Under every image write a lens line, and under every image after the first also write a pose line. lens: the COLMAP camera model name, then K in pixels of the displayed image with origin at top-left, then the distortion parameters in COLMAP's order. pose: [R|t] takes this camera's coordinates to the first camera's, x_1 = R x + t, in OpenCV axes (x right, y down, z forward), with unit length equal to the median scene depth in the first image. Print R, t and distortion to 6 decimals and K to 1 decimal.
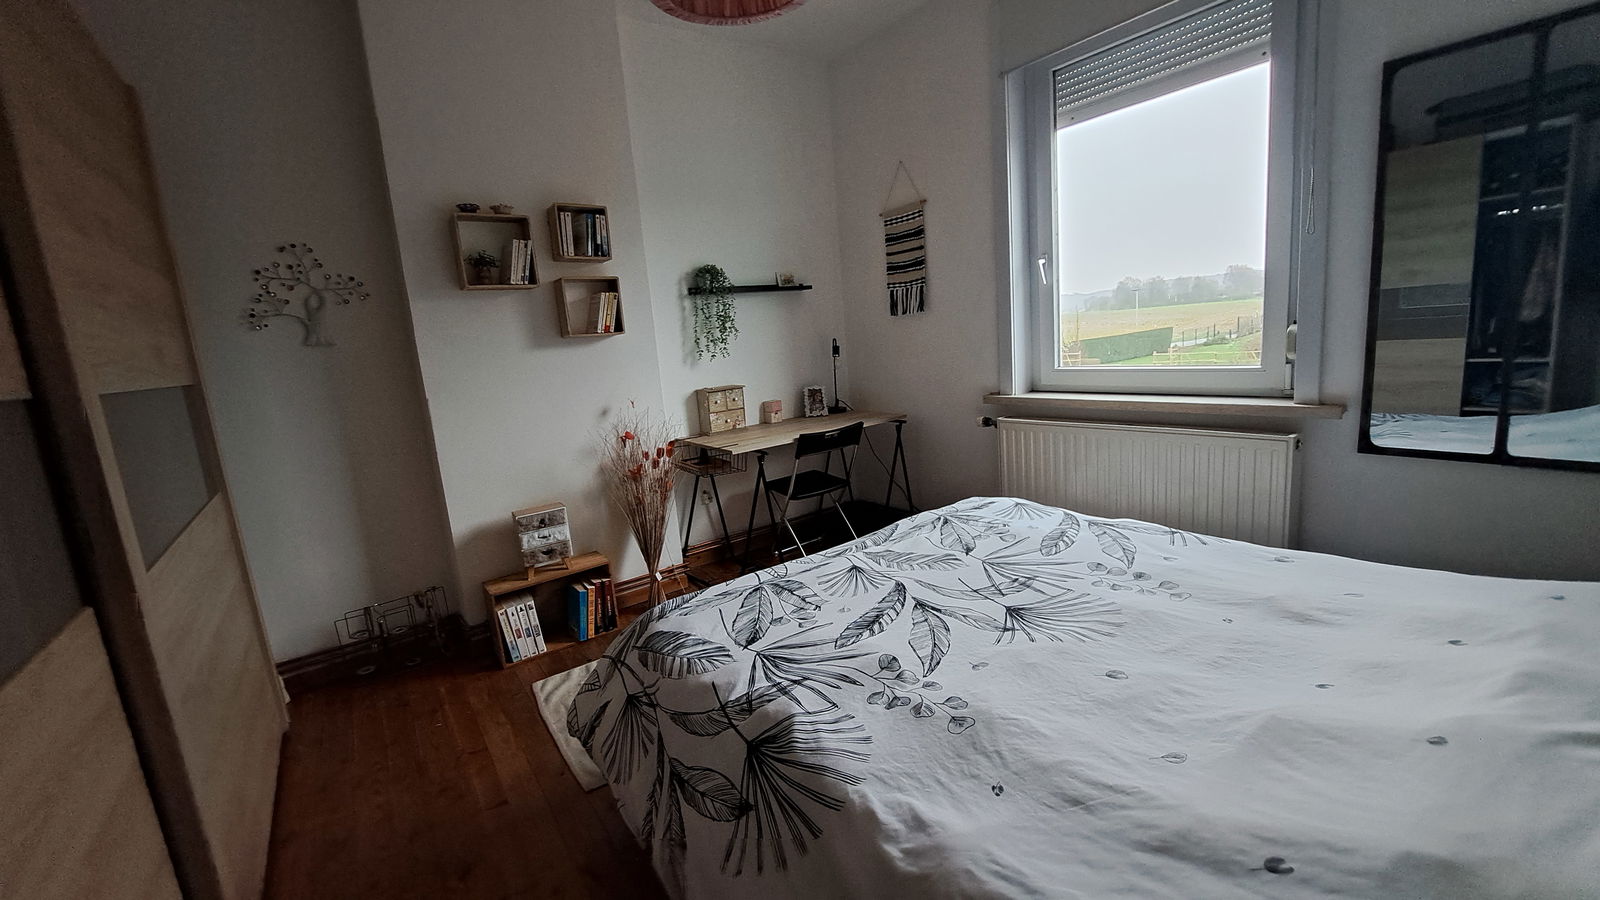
lens RADIAL K [[633.8, 0, 802.0], [0, 633.8, 441.0], [0, 0, 1]] dist [-0.015973, 0.000076]
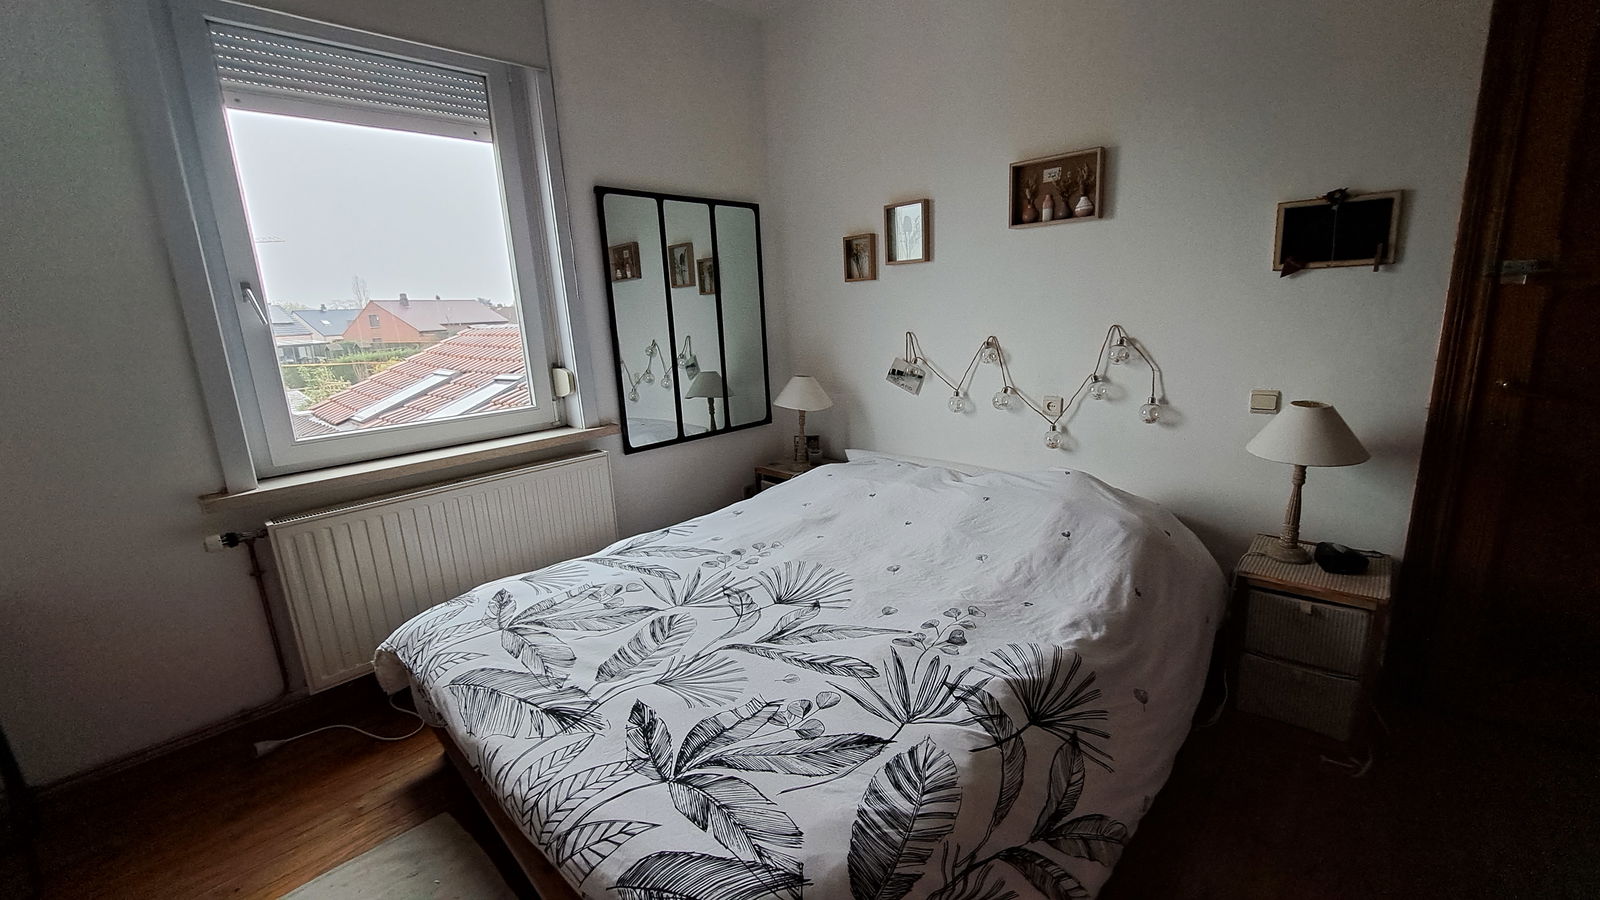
lens RADIAL K [[633.5, 0, 800.0], [0, 633.5, 450.0], [0, 0, 1]] dist [-0.018468, 0.000039]
pose [[-0.170851, -0.120980, 0.977841, -0.562411], [0.223682, 0.961759, 0.158072, -0.125879], [-0.959571, 0.245732, -0.137256, 0.784470]]
